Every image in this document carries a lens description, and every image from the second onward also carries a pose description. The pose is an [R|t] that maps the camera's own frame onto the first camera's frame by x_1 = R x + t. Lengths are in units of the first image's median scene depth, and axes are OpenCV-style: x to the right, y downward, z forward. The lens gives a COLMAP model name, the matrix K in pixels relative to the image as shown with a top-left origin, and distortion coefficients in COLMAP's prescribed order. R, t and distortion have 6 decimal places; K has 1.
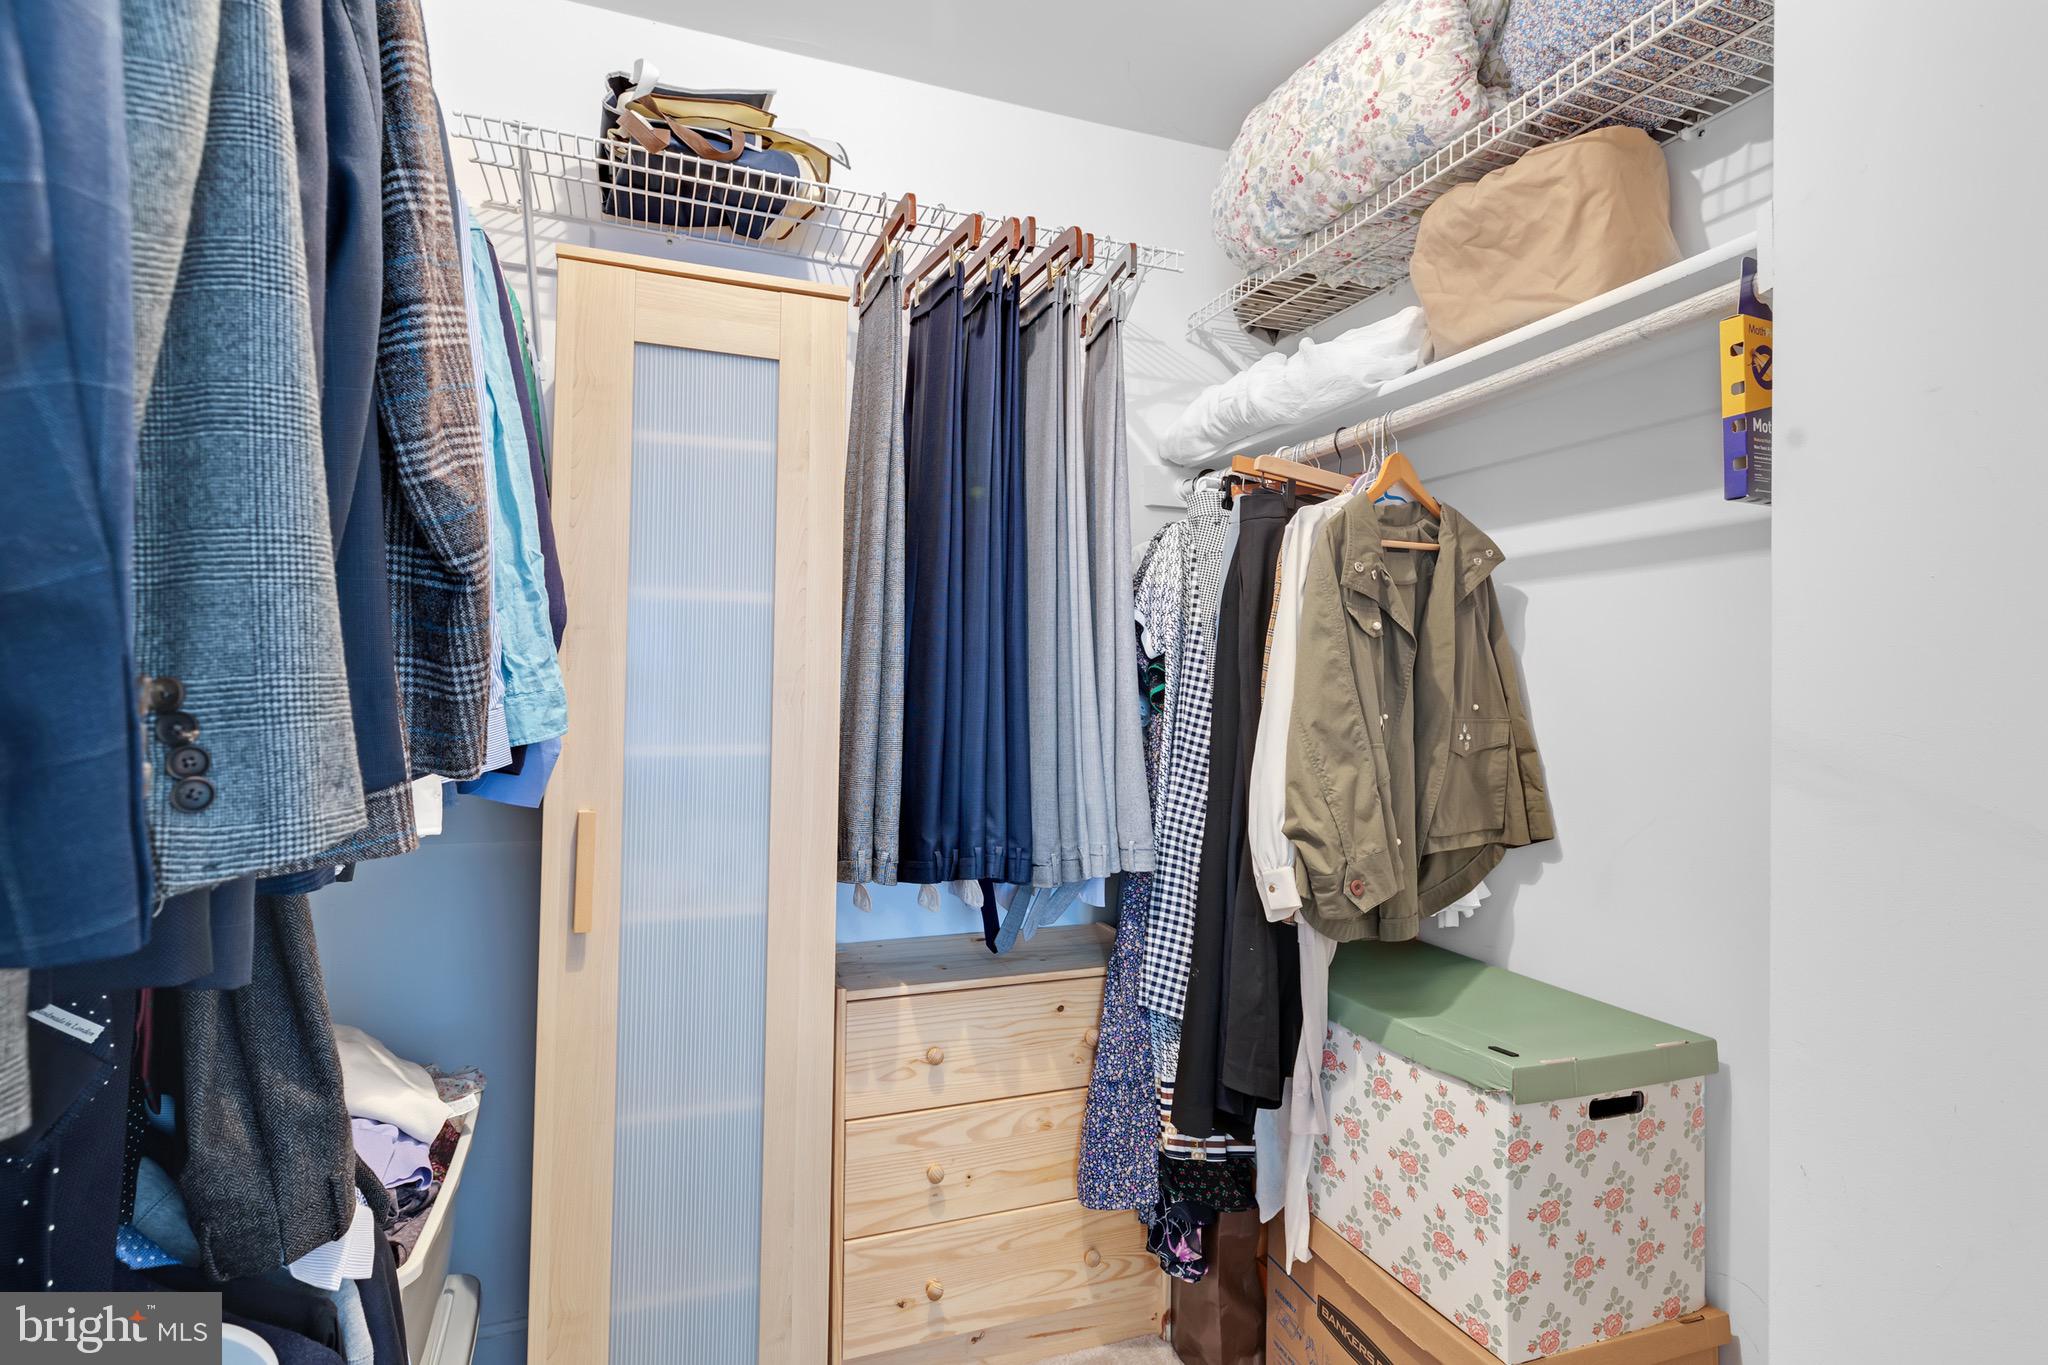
lens RADIAL K [[1016.4, 0, 1024.0], [0, 1016.4, 682.5], [0, 0, 1]] dist [0.002388, -0.000357]
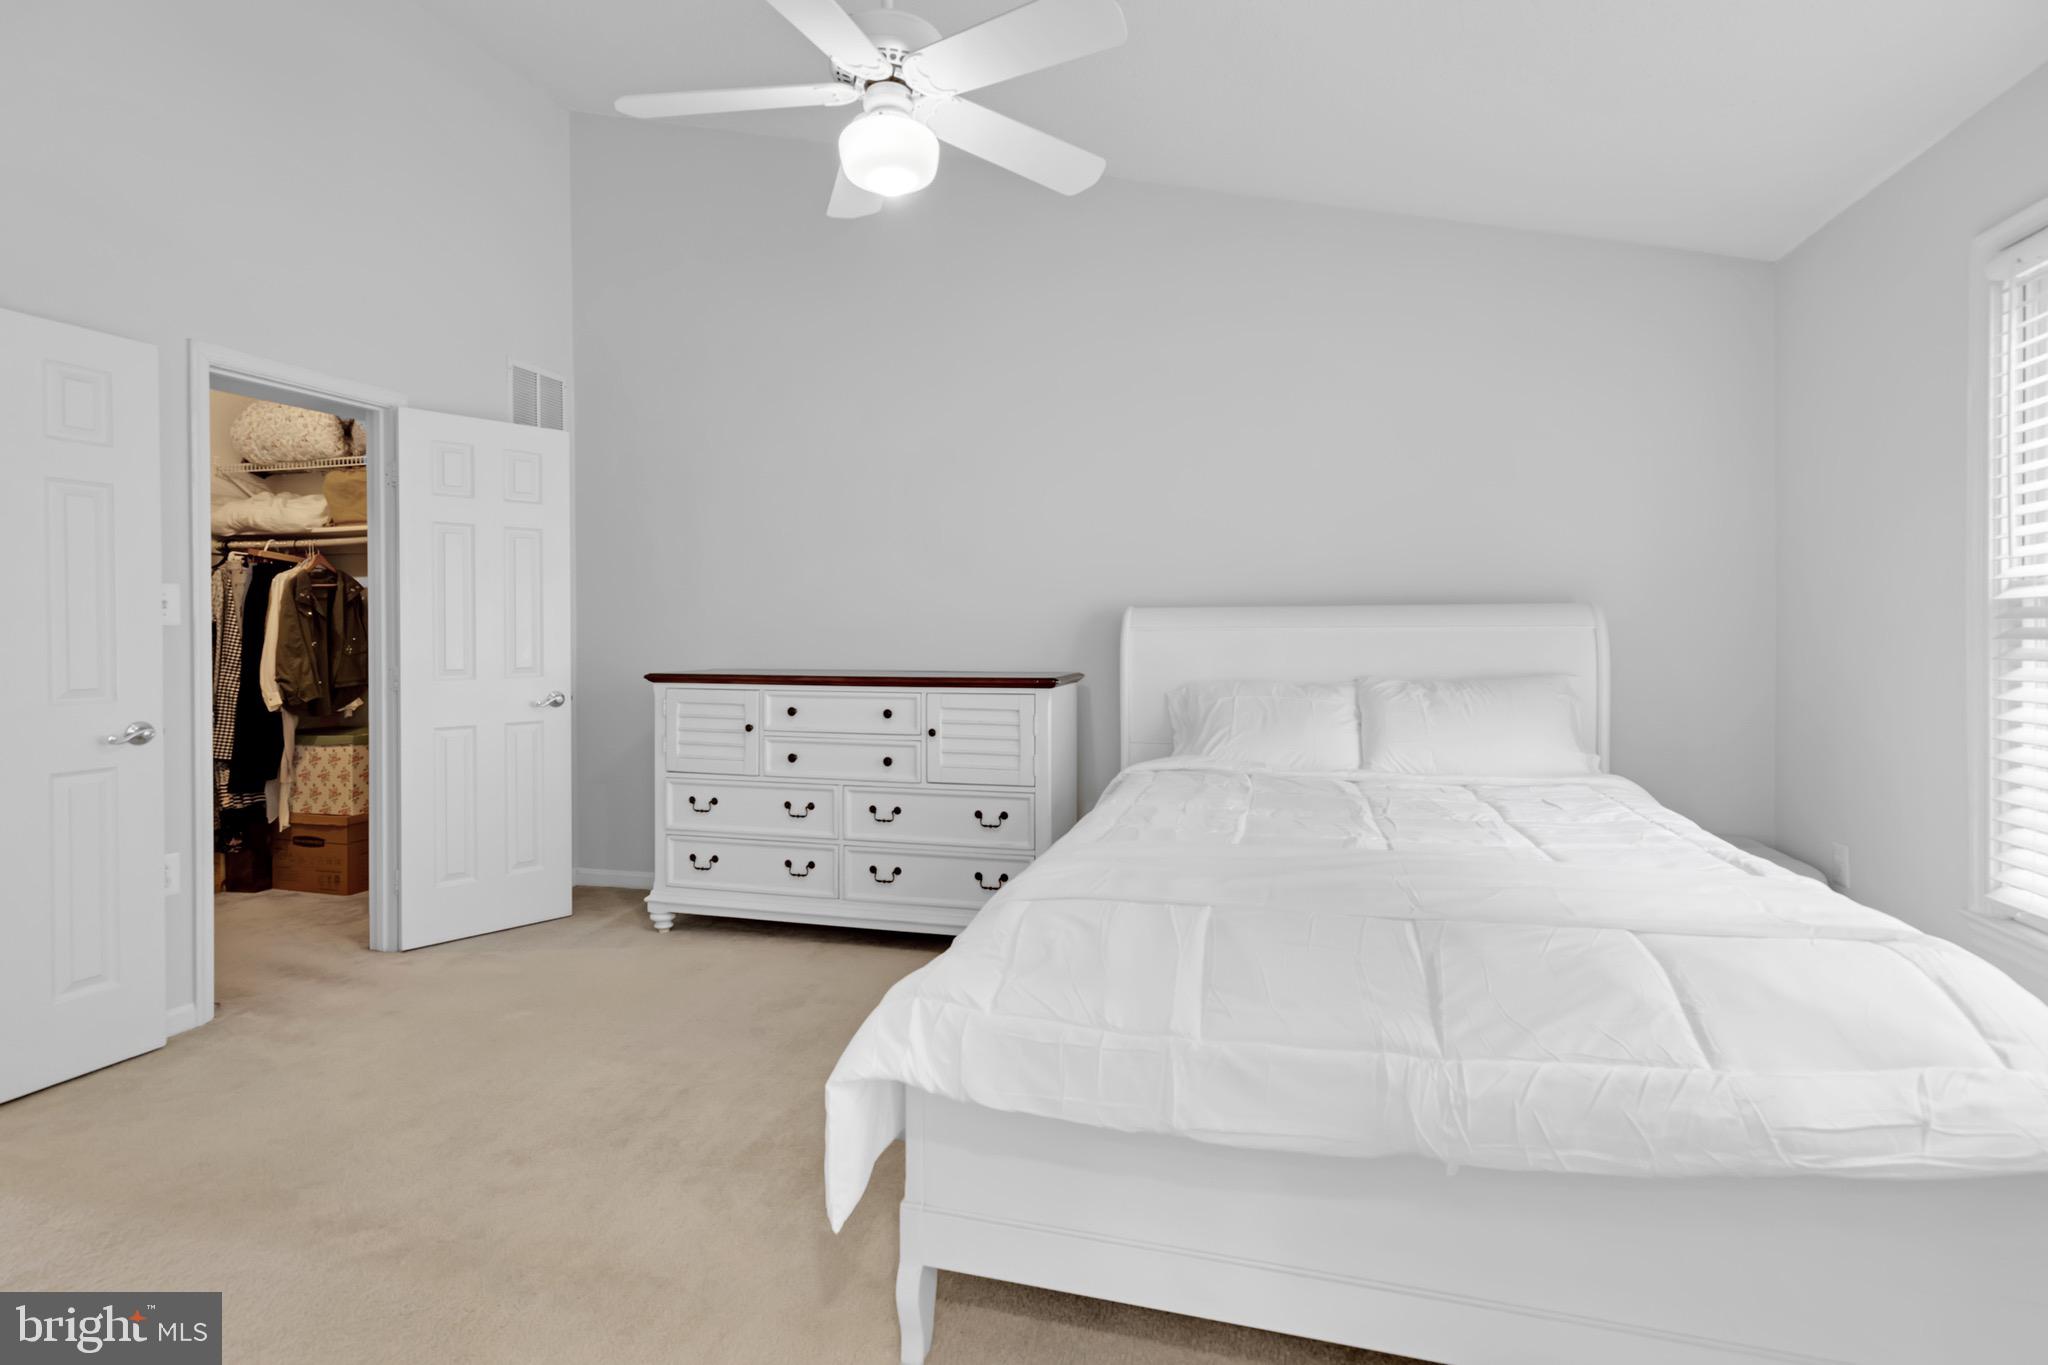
lens RADIAL K [[947.5, 0, 1024.4], [0, 947.5, 638.4], [0, 0, 1]] dist [-0.000323, -0.000211]
pose [[0.608065, -0.022903, 0.793557, -0.597814], [0.007025, 0.999700, 0.023470, -0.031359], [-0.793856, -0.008697, 0.608043, -2.386565]]
